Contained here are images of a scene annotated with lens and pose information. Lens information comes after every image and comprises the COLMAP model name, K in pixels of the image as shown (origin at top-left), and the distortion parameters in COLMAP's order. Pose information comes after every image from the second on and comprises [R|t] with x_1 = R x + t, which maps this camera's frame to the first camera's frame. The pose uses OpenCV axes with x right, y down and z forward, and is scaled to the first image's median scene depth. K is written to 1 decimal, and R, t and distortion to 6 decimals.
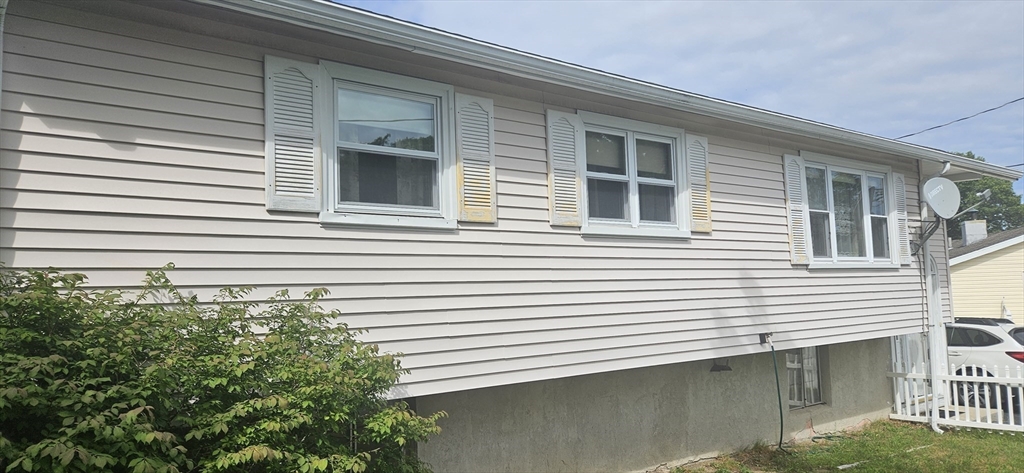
lens RADIAL K [[685.6, 0, 512.0], [0, 685.6, 236.5], [0, 0, 1]] dist [0.001014, 0.001285]
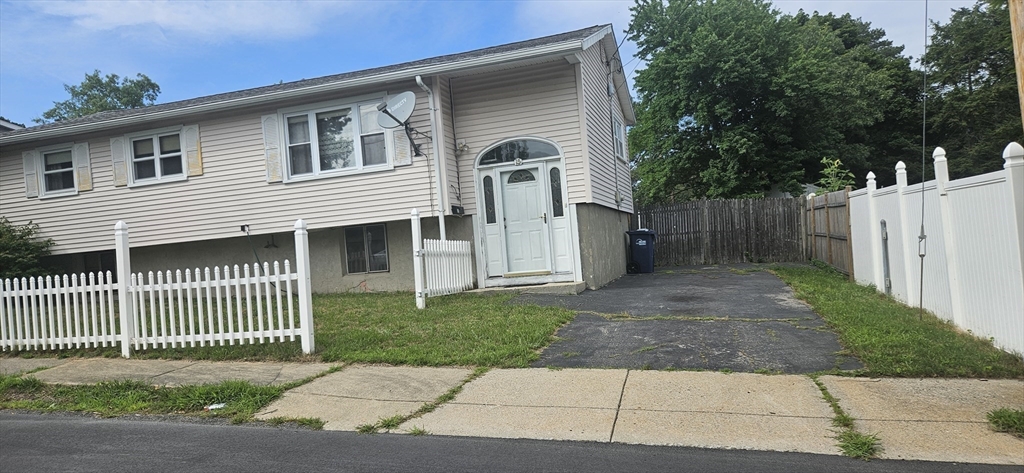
lens RADIAL K [[685.6, 0, 512.0], [0, 685.6, 236.5], [0, 0, 1]] dist [0.001014, 0.001285]
pose [[0.603315, -0.032208, -0.796852, 2.541697], [0.136399, 0.988629, 0.063312, 0.176349], [0.785752, -0.146887, 0.600848, 0.551571]]
